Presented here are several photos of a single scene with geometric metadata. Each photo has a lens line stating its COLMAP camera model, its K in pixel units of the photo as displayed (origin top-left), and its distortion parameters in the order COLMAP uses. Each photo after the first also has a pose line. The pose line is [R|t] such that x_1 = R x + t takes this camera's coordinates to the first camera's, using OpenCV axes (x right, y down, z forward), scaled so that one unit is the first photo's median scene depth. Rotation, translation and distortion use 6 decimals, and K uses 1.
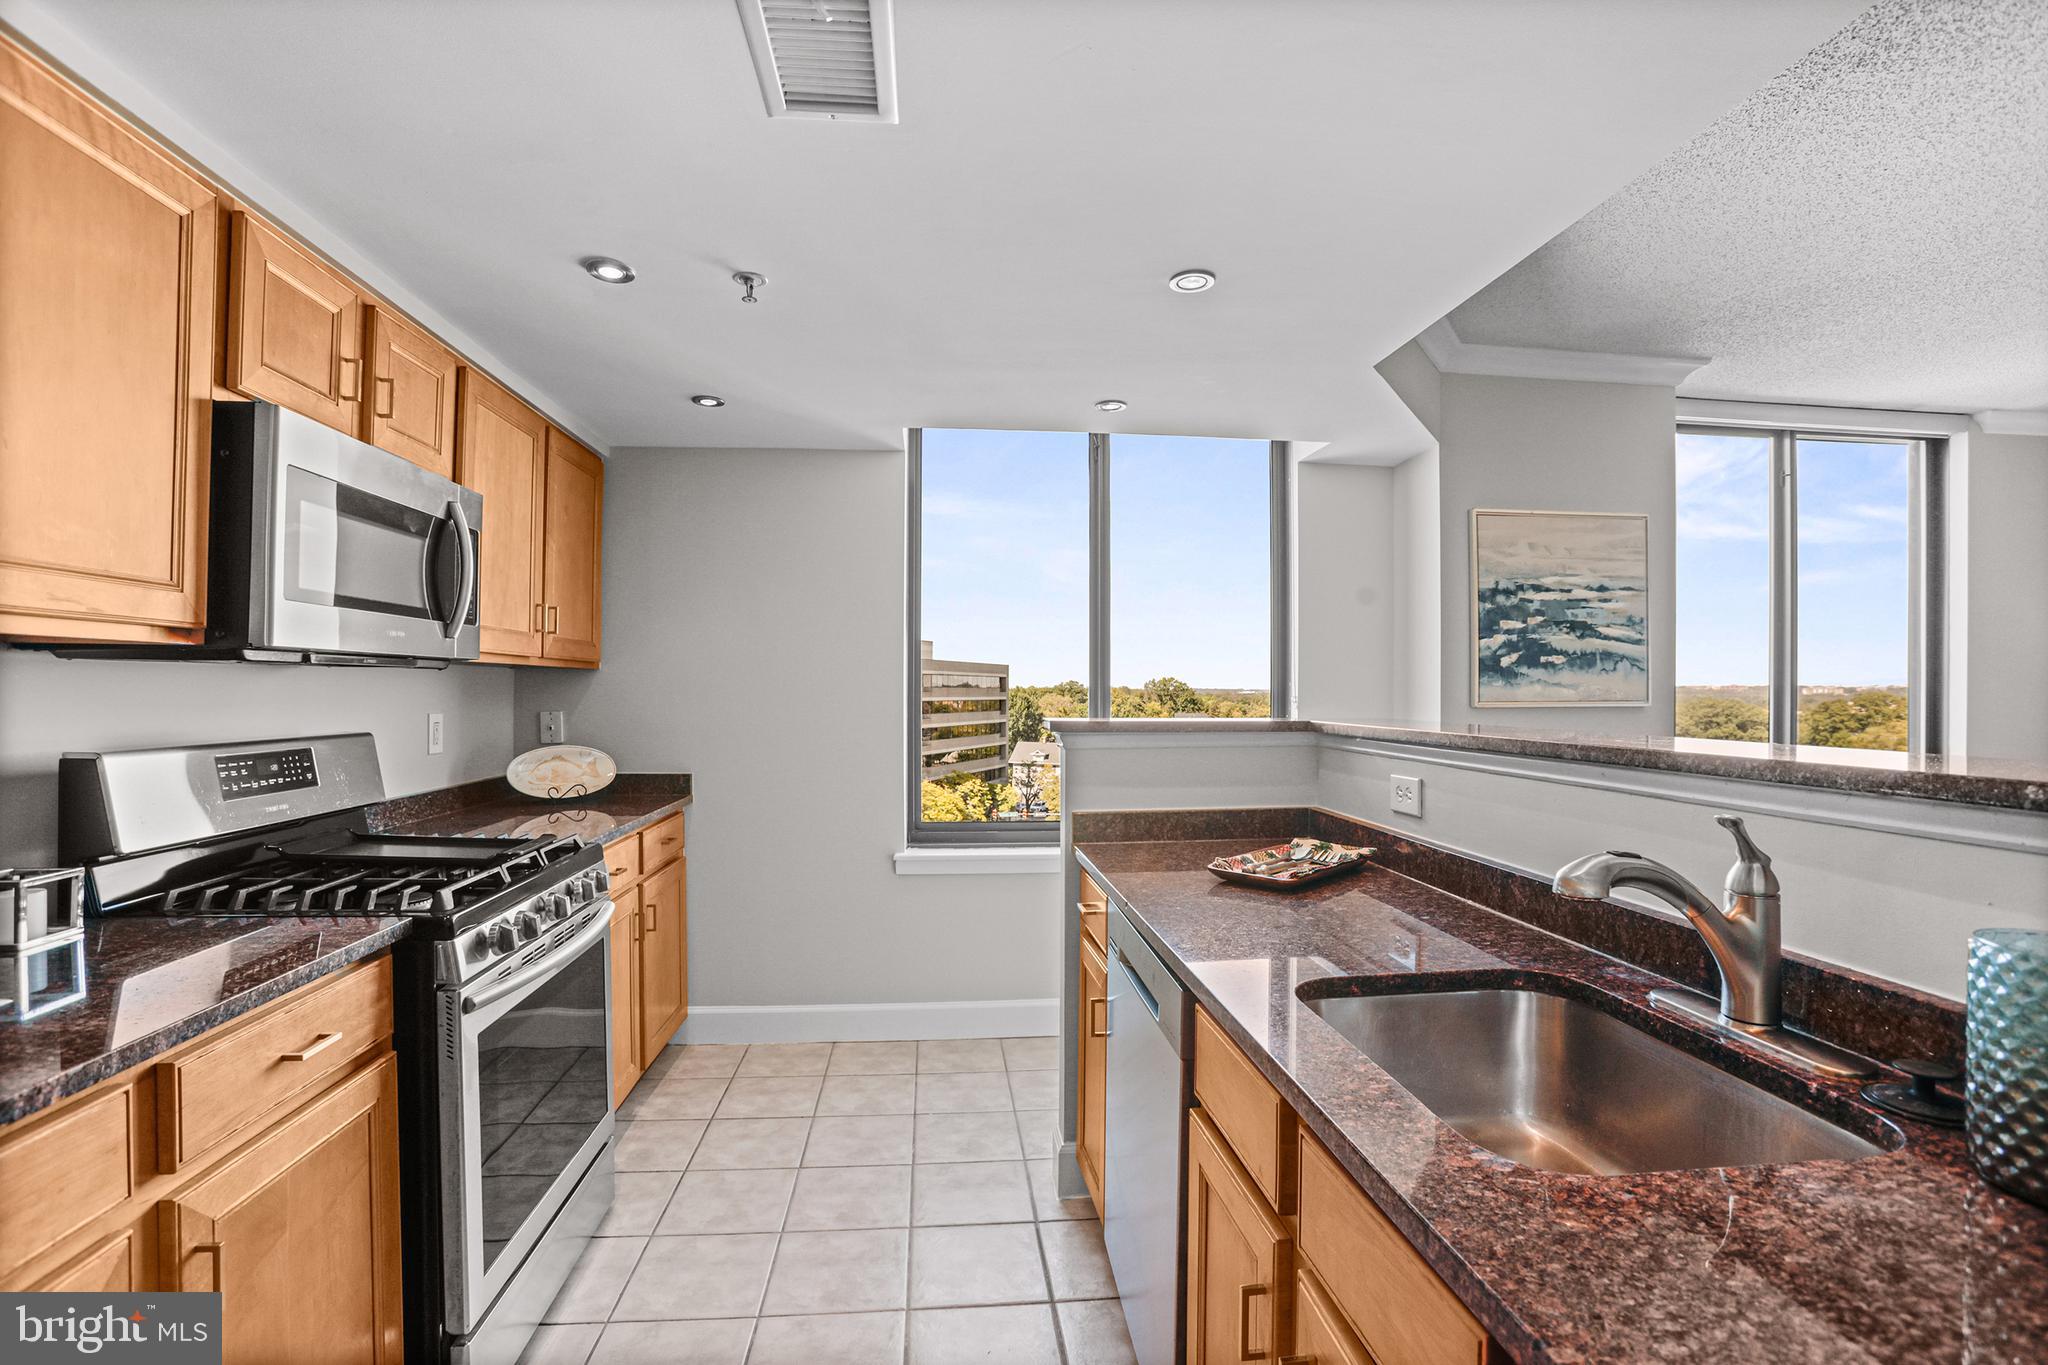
lens RADIAL K [[953.2, 0, 1024.2], [0, 953.2, 695.4], [0, 0, 1]] dist [-0.081869, 0.037041]
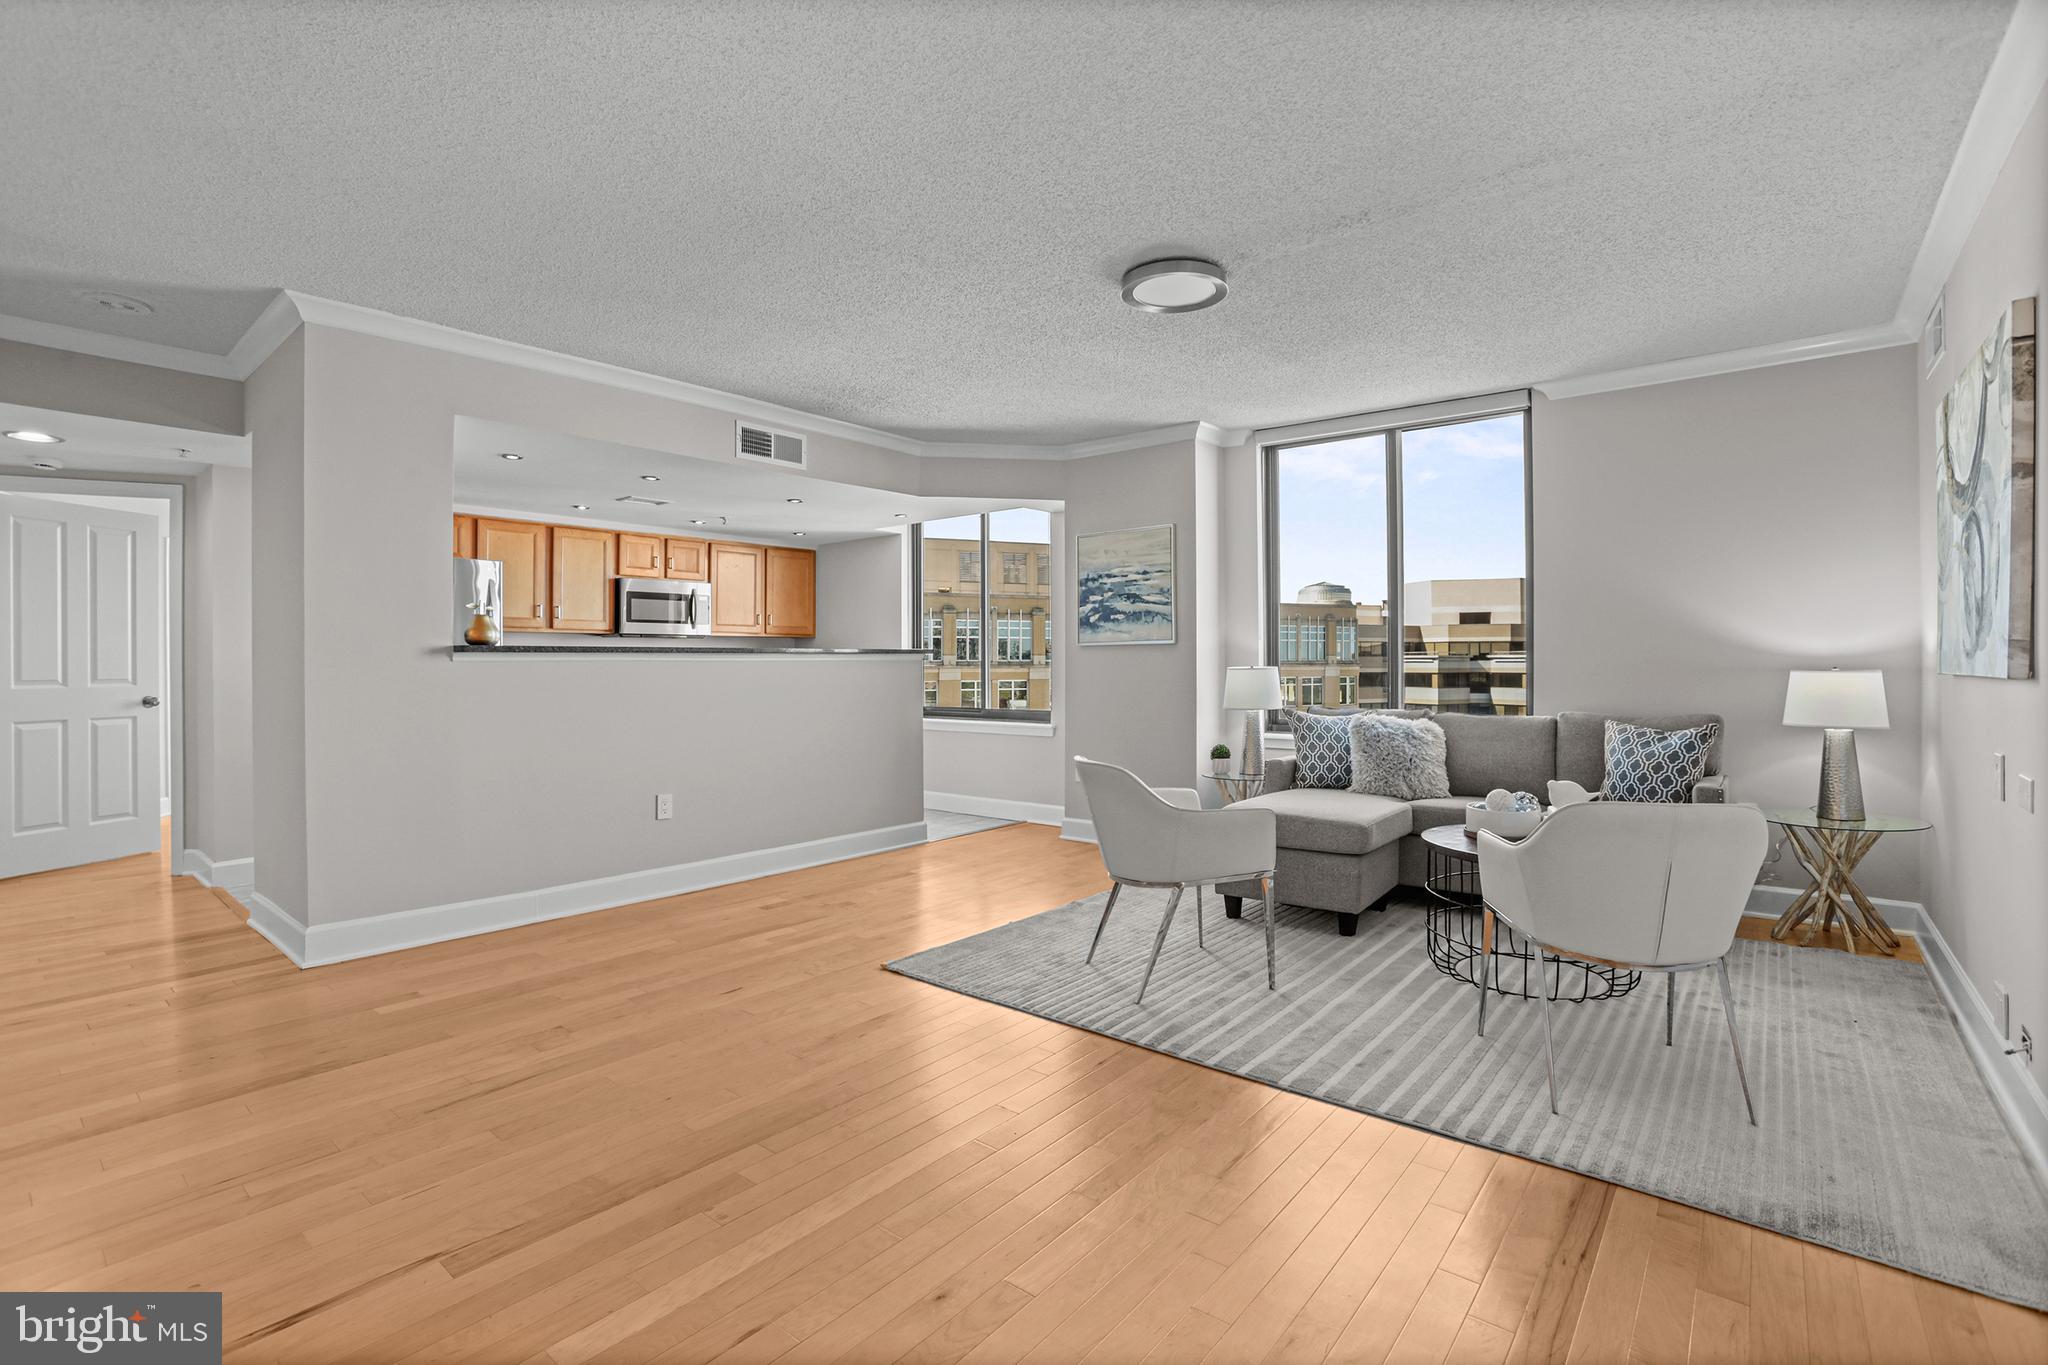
lens RADIAL K [[928.0, 0, 1016.4], [0, 928.0, 669.4], [0, 0, 1]] dist [-0.093048, 0.032892]
pose [[0.697211, -0.001872, -0.716863, 1.659373], [0.003808, 0.999992, 0.001092, 0.055359], [0.716856, -0.003491, 0.697213, -0.317542]]
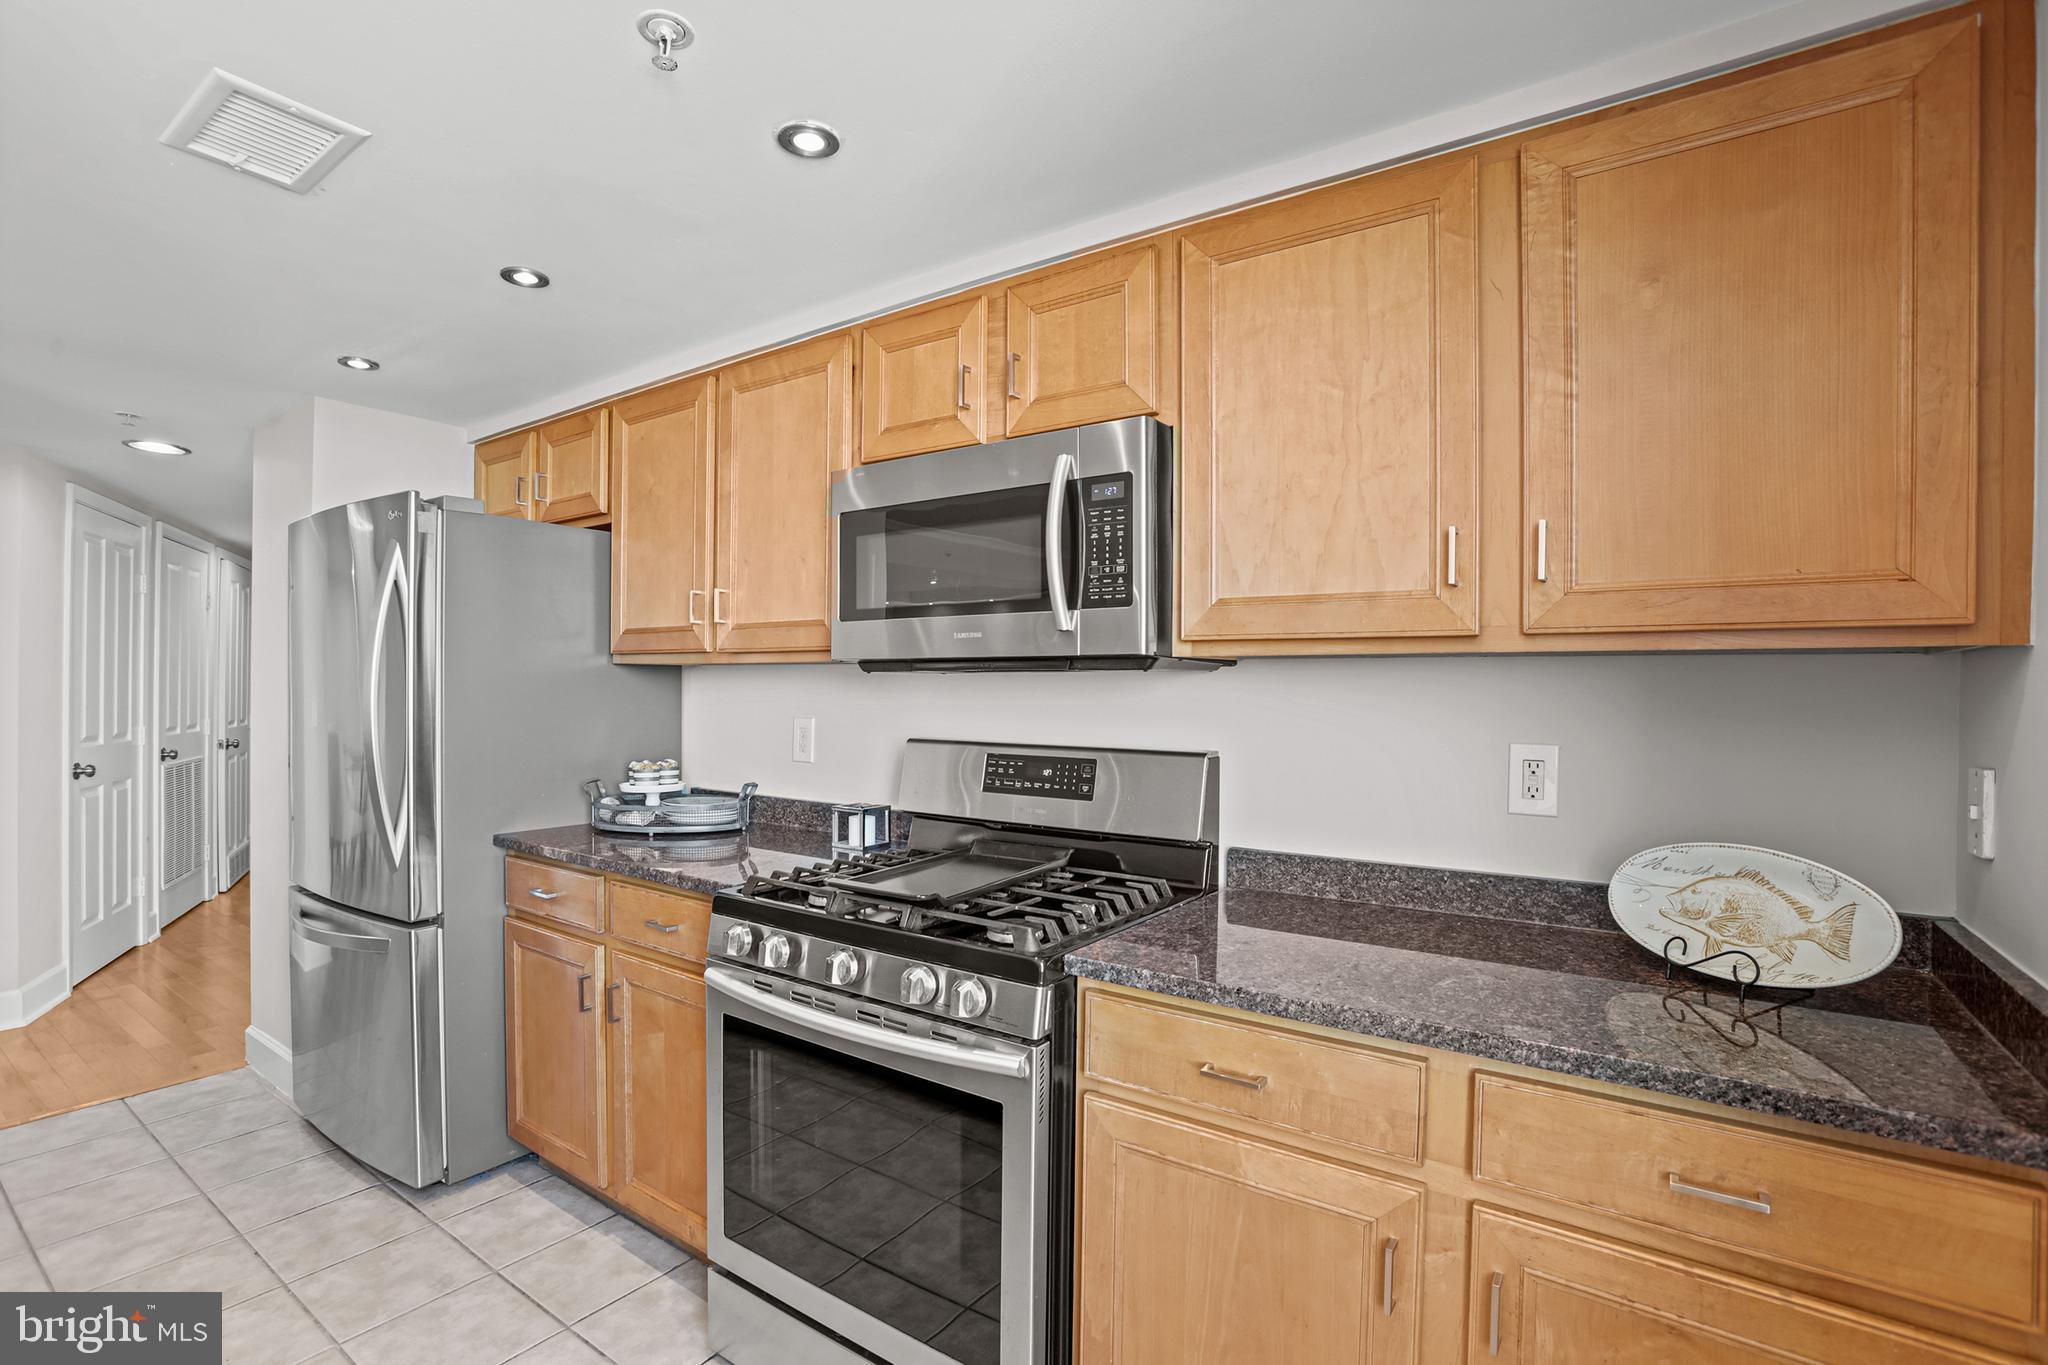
lens RADIAL K [[968.6, 0, 1009.2], [0, 968.6, 682.2], [0, 0, 1]] dist [-0.072453, 0.024133]
pose [[-0.667026, -0.014890, -0.744886, 0.007011], [-0.015086, 0.999865, -0.006478, -0.007982], [0.744882, 0.006917, -0.667161, 0.963594]]
